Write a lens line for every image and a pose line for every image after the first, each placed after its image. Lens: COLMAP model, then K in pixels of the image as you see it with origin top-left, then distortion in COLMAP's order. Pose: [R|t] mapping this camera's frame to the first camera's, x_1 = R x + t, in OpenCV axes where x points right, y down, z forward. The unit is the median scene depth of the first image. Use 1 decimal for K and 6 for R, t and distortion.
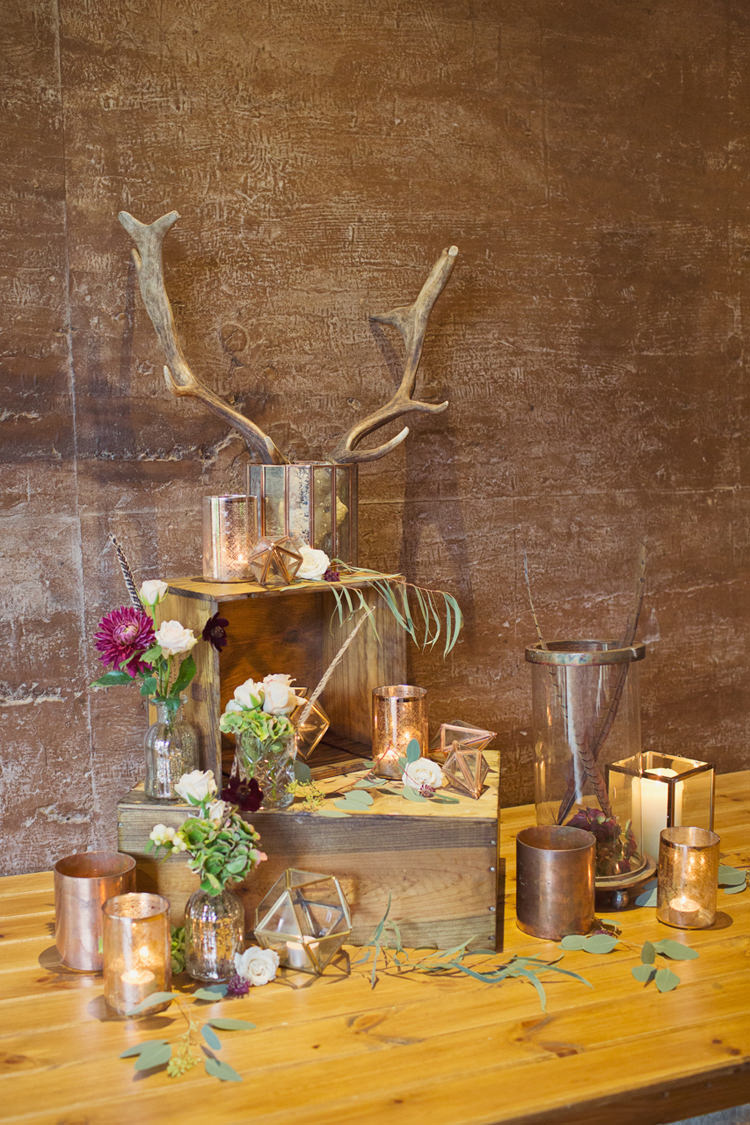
lens RADIAL K [[1130.9, 0, 373.2], [0, 1130.9, 594.2], [0, 0, 1]] dist [-0.090614, 0.171524]
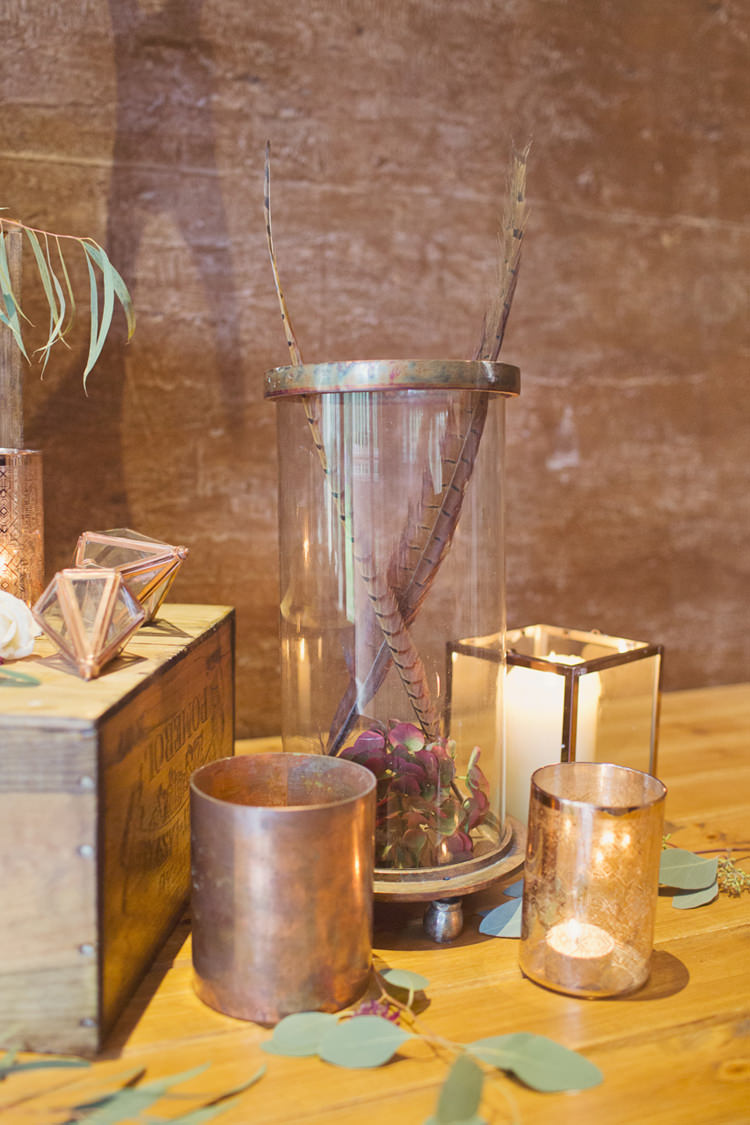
lens RADIAL K [[1169.0, 0, 375.0], [0, 1169.0, 562.5], [0, 0, 1]] dist [-0.079623, 0.020375]
pose [[0.998506, 0.028561, 0.046592, 0.134016], [-0.029187, 0.999492, 0.012806, 0.098857], [-0.046203, -0.014146, 0.998832, 0.431754]]
